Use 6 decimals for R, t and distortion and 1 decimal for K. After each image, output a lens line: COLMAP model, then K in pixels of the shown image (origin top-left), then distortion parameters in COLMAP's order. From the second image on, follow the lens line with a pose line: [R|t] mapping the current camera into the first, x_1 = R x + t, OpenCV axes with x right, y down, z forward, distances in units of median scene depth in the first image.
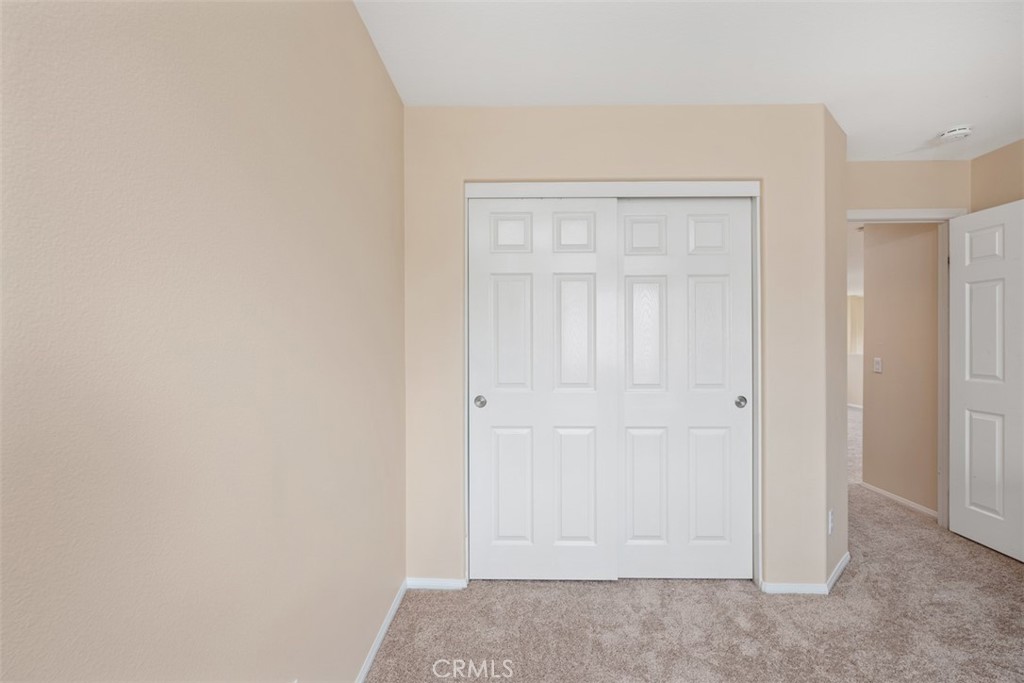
lens RADIAL K [[592.2, 0, 514.3], [0, 592.2, 340.8], [0, 0, 1]] dist [0.004660, 0.000156]
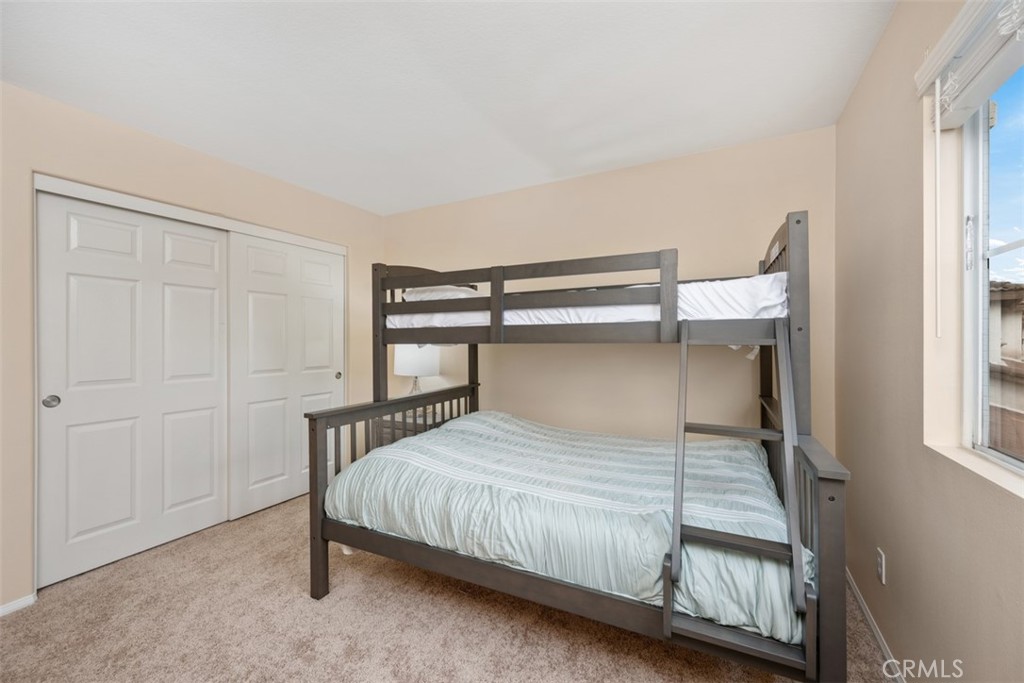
lens RADIAL K [[433.5, 0, 508.9], [0, 433.5, 340.4], [0, 0, 1]] dist [-0.000202, -0.000189]
pose [[0.472809, -0.001321, 0.881164, -0.330098], [0.000637, 0.999999, 0.001157, 0.002103], [-0.881165, 0.000014, 0.472810, 0.000364]]
